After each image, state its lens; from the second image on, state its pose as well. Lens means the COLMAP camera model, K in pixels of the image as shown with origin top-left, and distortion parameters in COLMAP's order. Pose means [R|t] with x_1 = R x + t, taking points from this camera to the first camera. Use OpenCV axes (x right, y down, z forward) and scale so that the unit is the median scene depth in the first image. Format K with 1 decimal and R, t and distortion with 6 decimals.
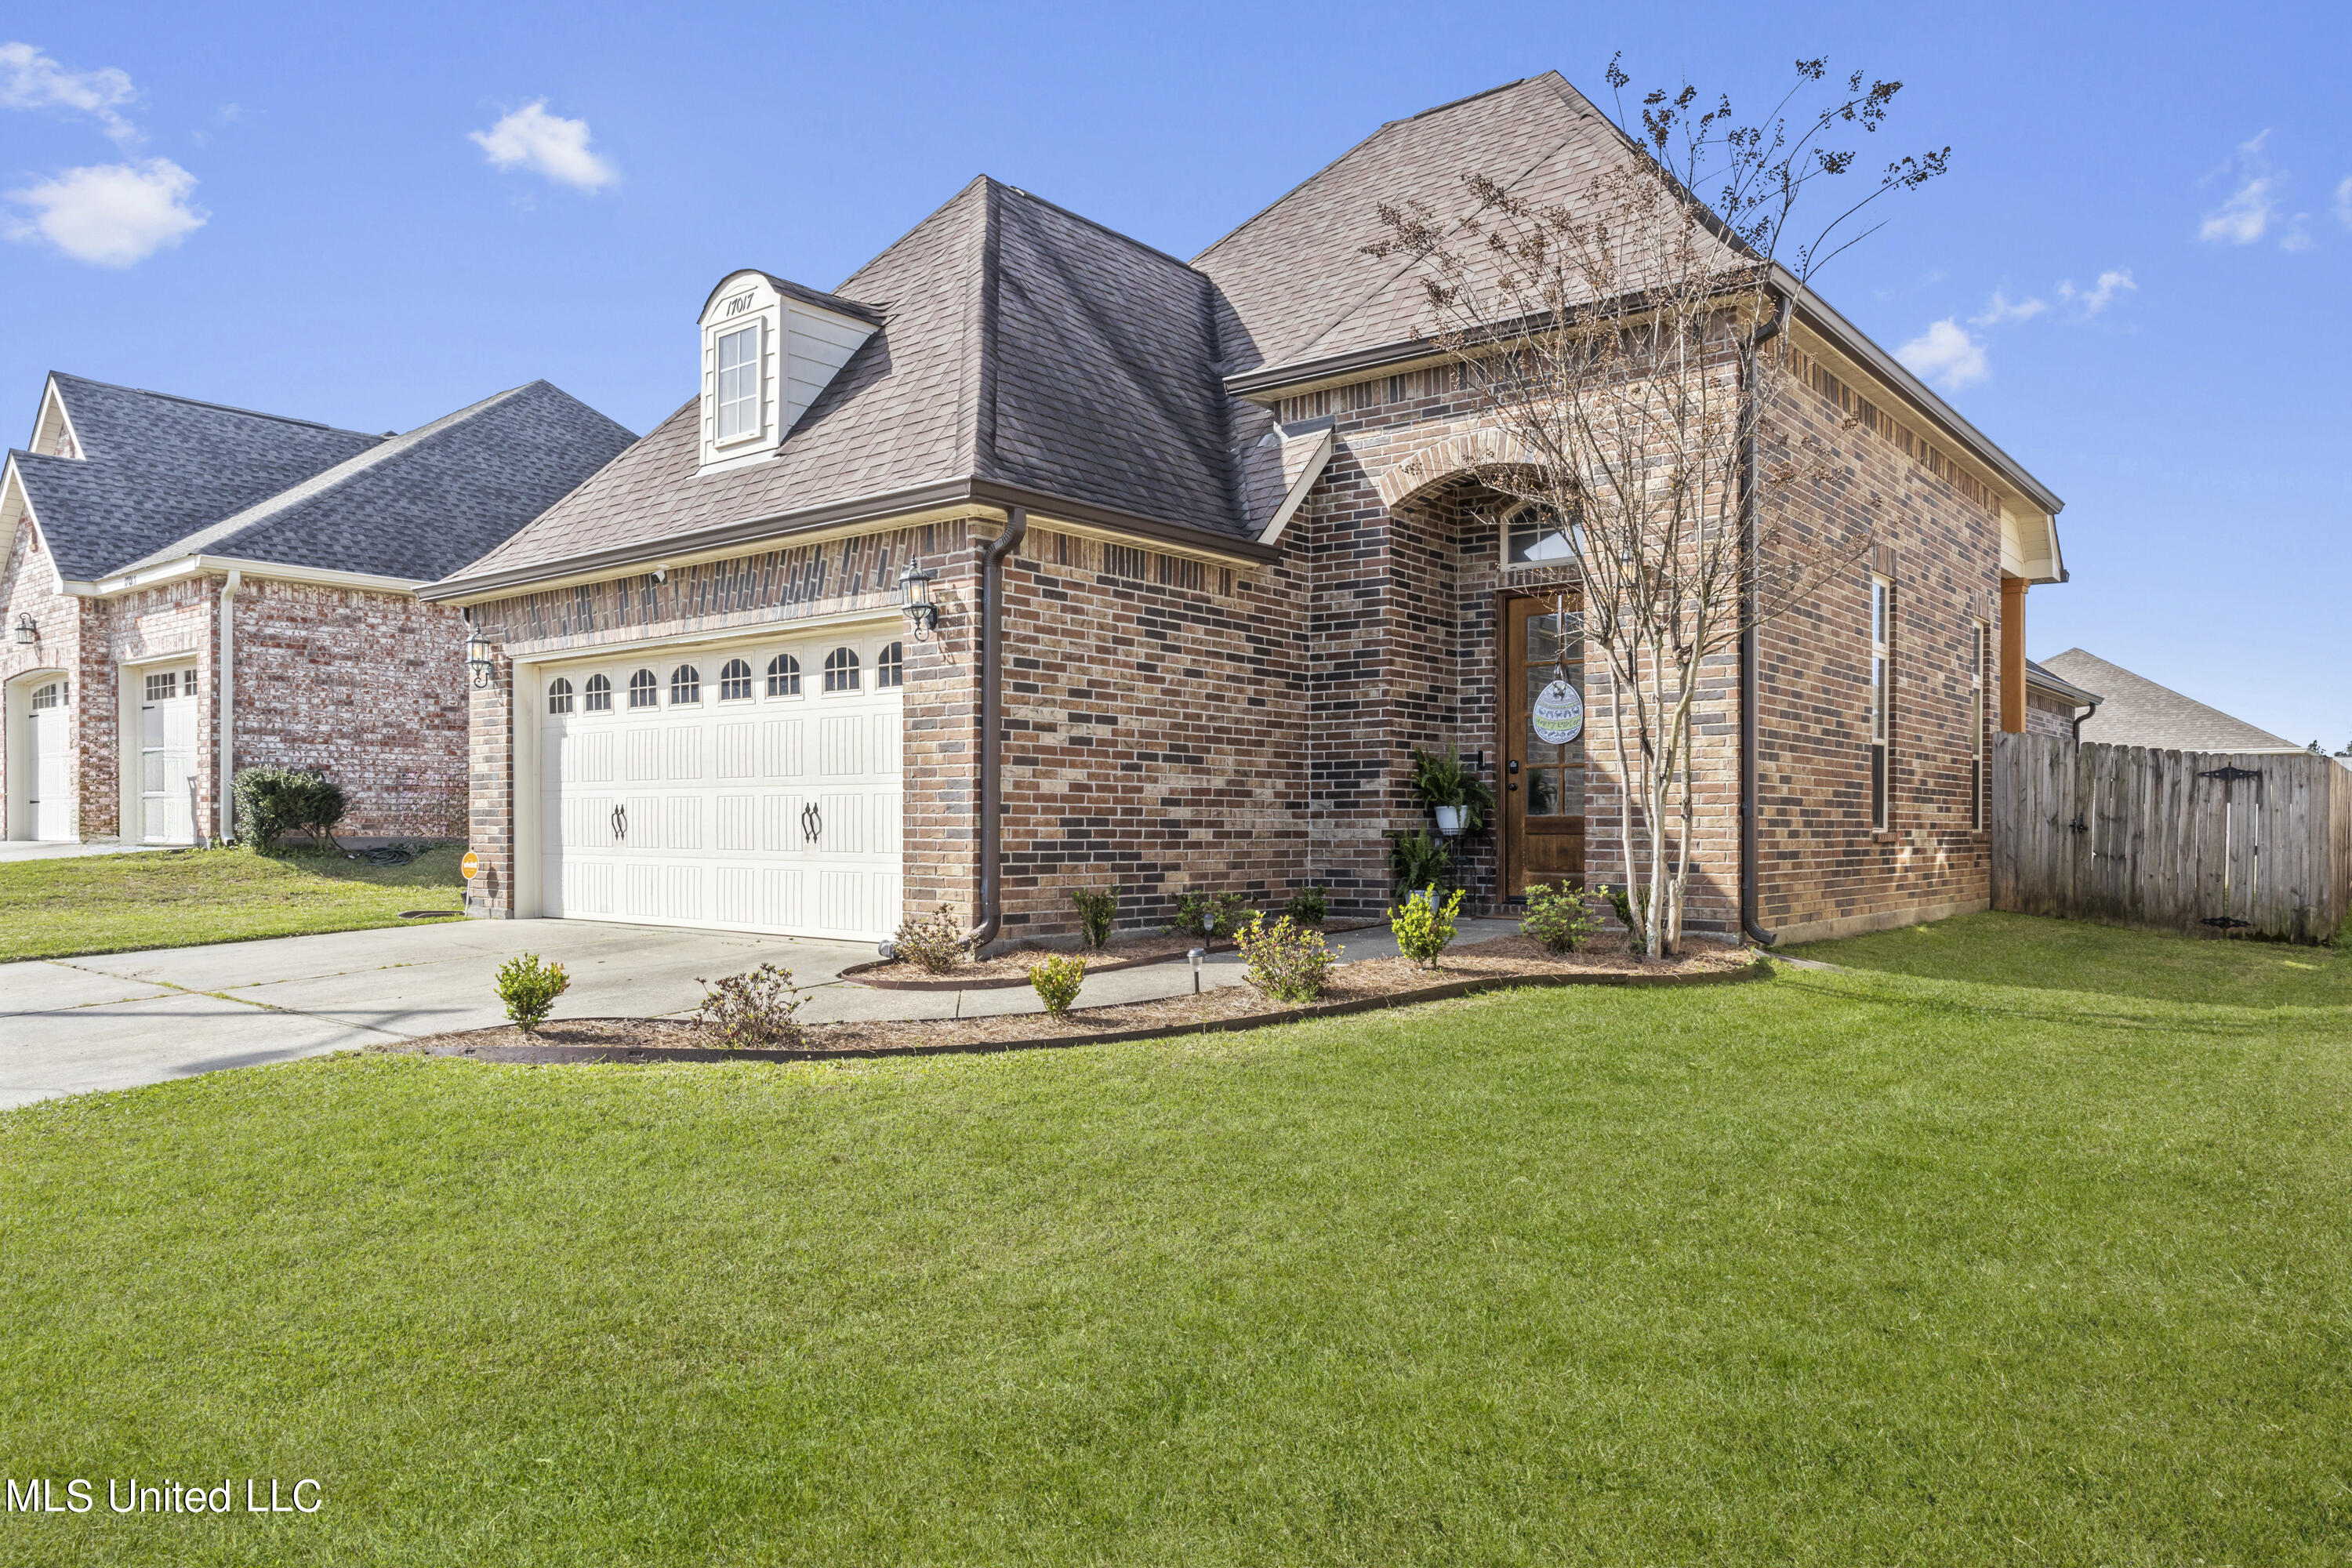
lens RADIAL K [[1564.0, 0, 1172.9], [0, 1564.0, 800.3], [0, 0, 1]] dist [-0.002871, -0.000128]
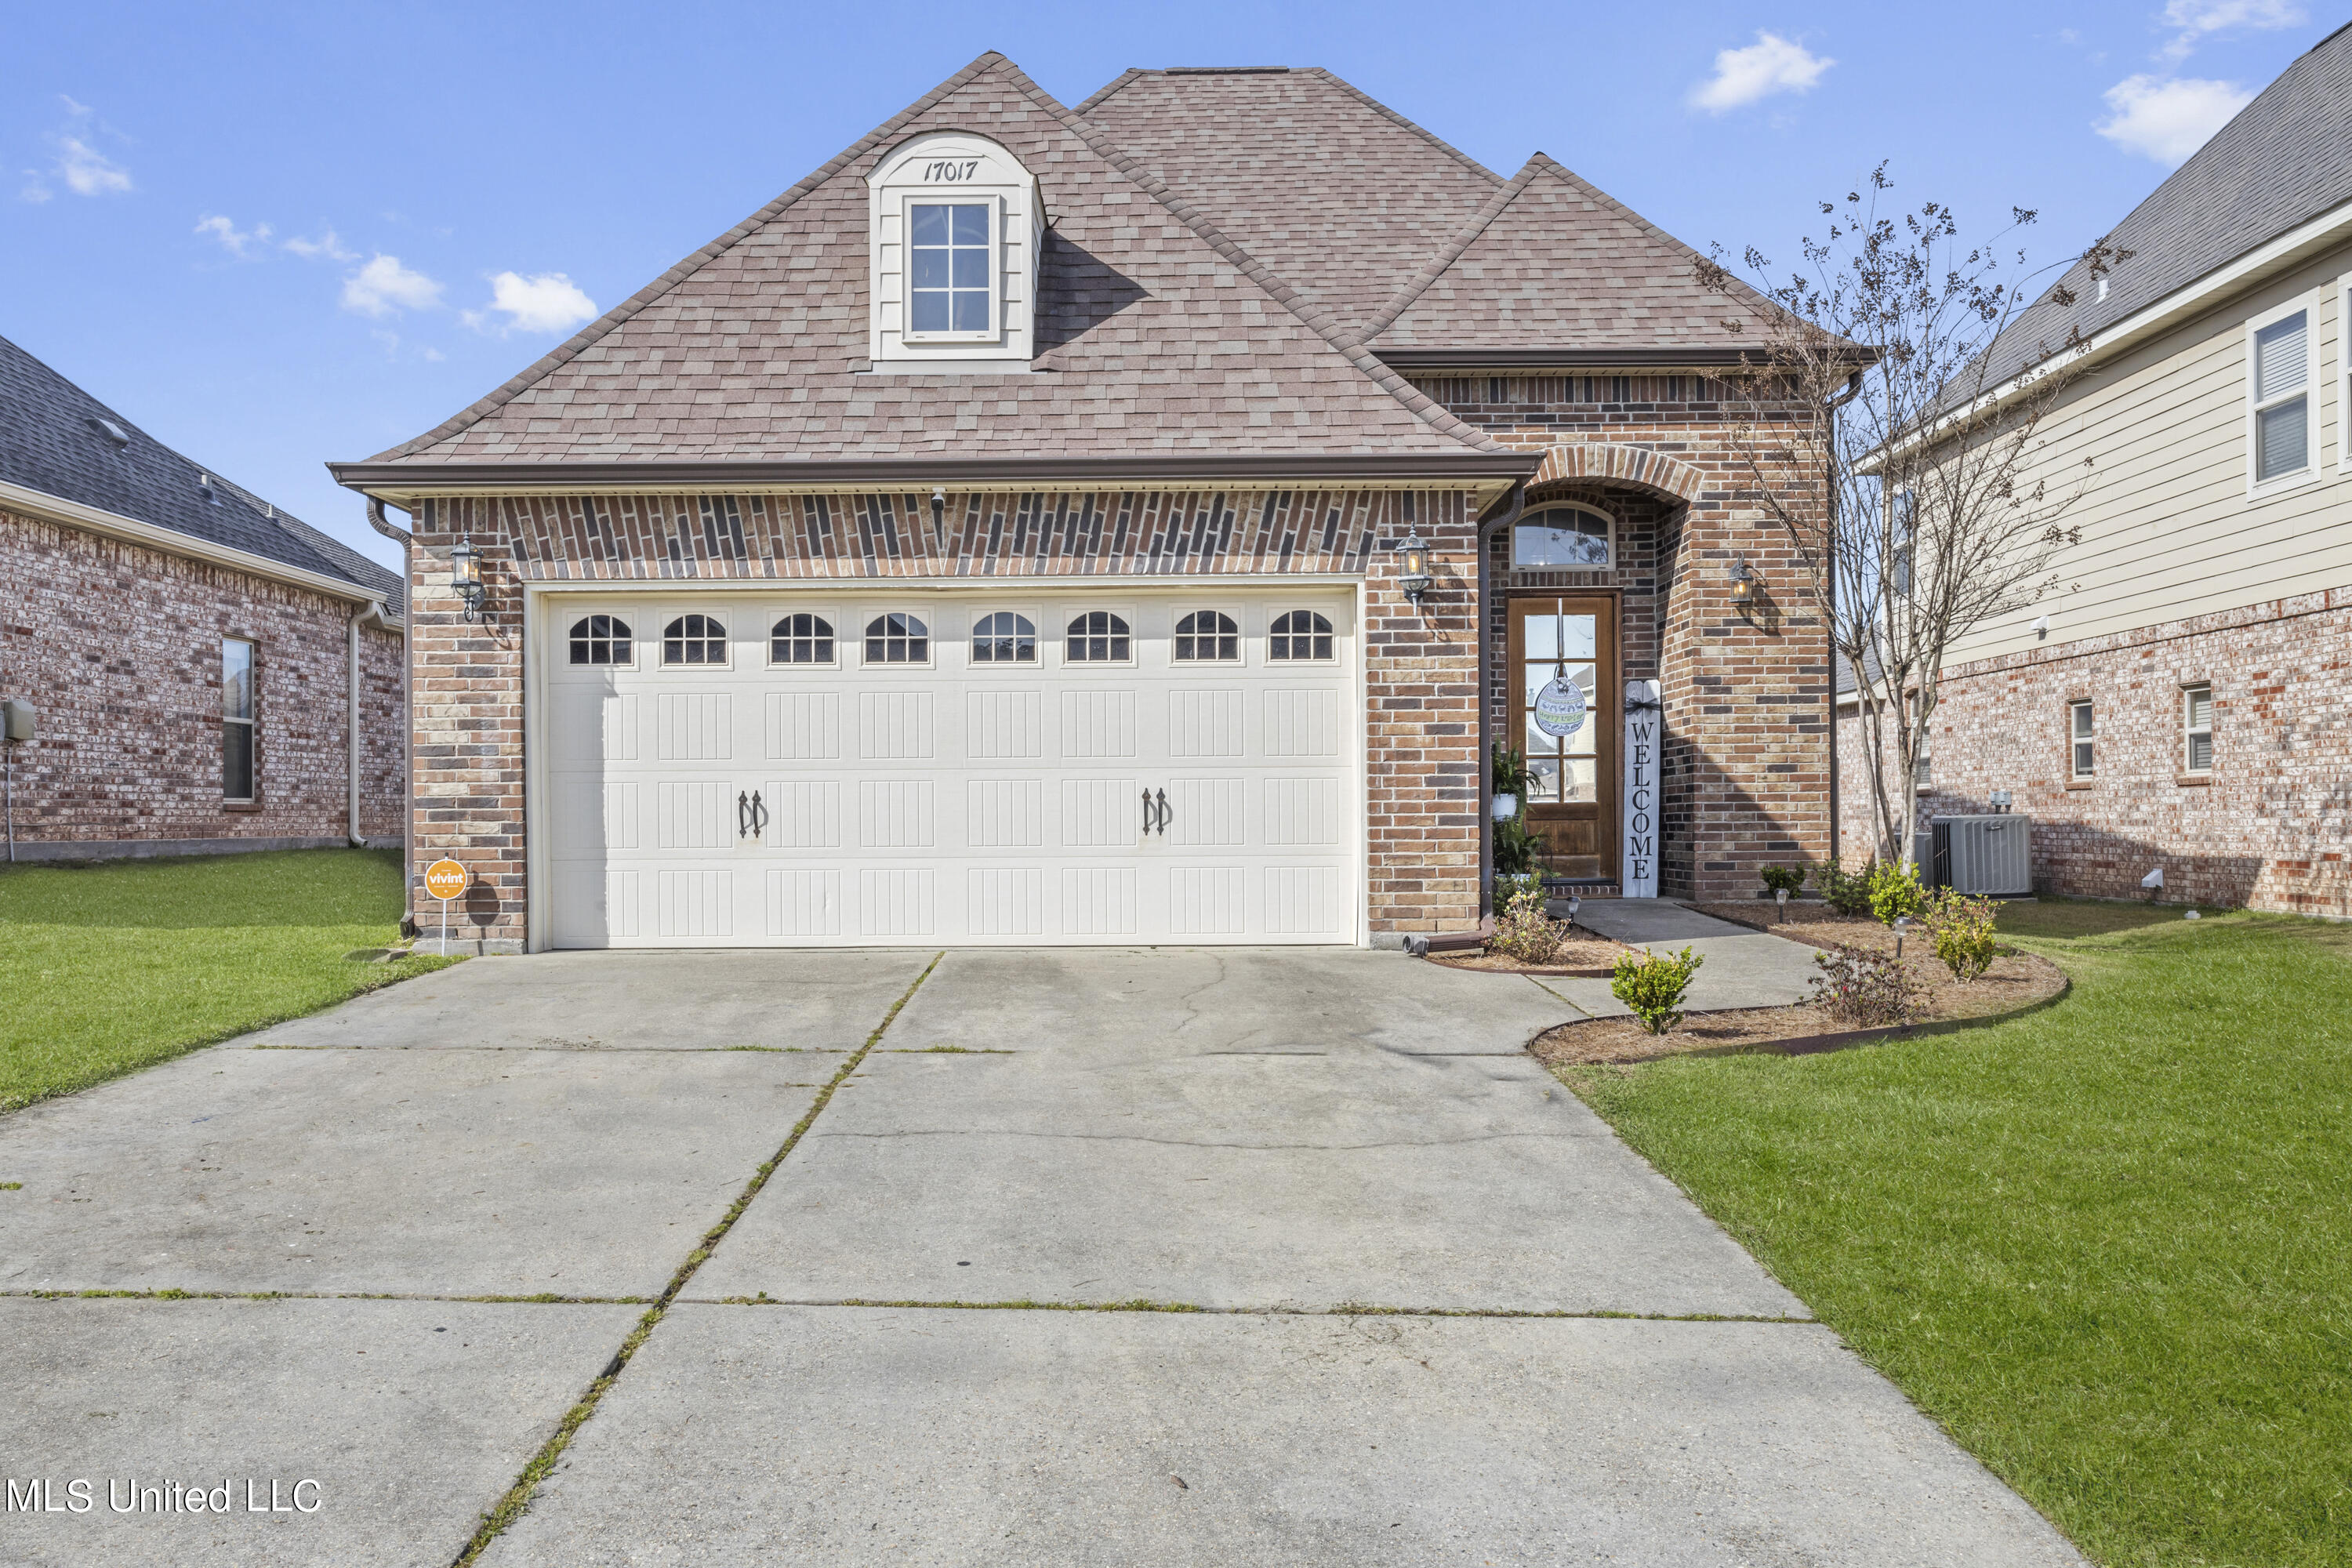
lens RADIAL K [[1822.7, 0, 1177.3], [0, 1822.7, 786.0], [0, 0, 1]] dist [0.004478, -0.000045]
pose [[0.778650, 0.003863, 0.627447, -0.805425], [-0.000564, 0.999985, -0.005457, 0.005640], [-0.627459, 0.003895, 0.778640, 0.201680]]
